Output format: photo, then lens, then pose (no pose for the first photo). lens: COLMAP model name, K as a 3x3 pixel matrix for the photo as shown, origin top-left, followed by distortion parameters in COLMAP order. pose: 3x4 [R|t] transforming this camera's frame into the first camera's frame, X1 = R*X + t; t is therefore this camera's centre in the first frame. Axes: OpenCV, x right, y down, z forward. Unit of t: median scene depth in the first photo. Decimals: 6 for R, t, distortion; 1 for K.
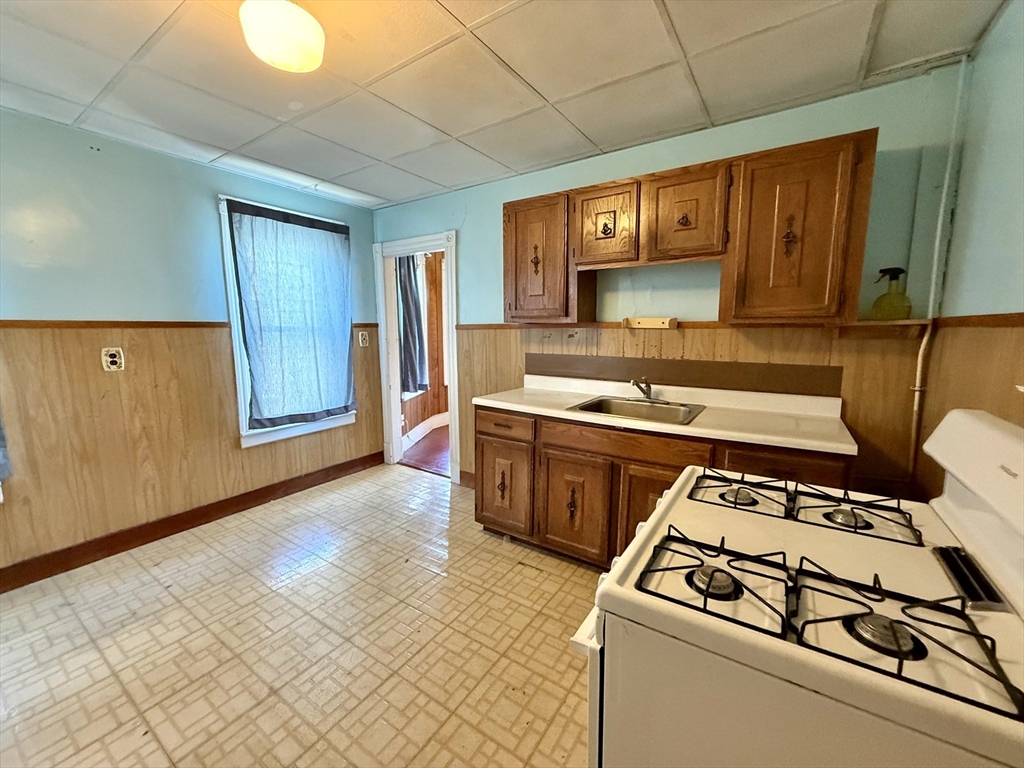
lens RADIAL K [[408.0, 0, 515.0], [0, 408.0, 386.1], [0, 0, 1]] dist [-0.001682, -0.000638]
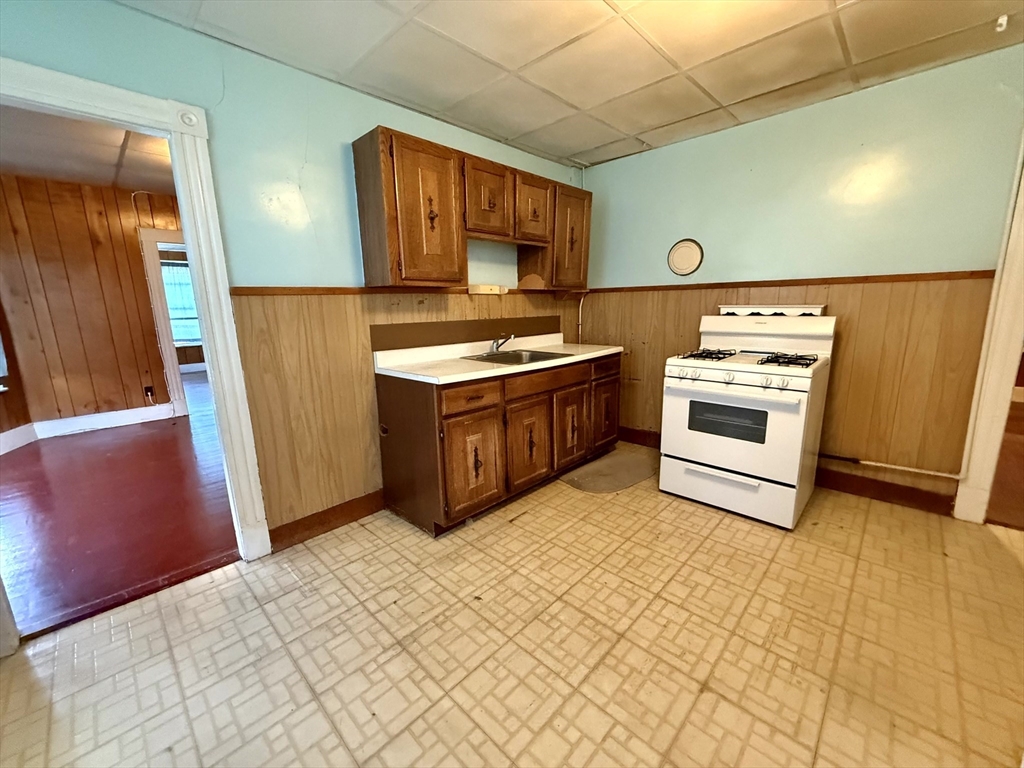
lens RADIAL K [[408.0, 0, 509.5], [0, 408.0, 386.3], [0, 0, 1]] dist [-0.001682, -0.000638]
pose [[0.187734, -0.199251, 0.961798, -0.964808], [0.159359, 0.972413, 0.170345, -0.078303], [-0.969206, 0.121291, 0.214308, 0.785354]]
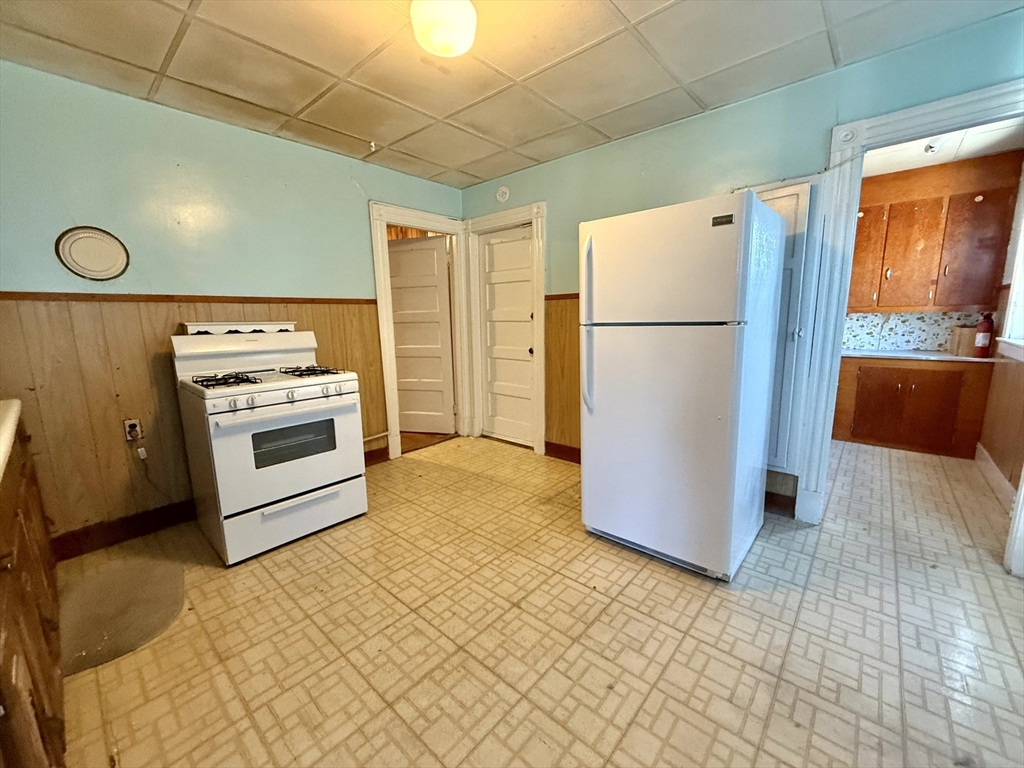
lens RADIAL K [[408.0, 0, 514.7], [0, 408.0, 386.1], [0, 0, 1]] dist [-0.001682, -0.000638]
pose [[-0.989726, -0.004219, 0.142914, -0.515739], [0.039329, 0.952969, 0.300506, -0.127191], [-0.137460, 0.303039, -0.943012, 1.304554]]
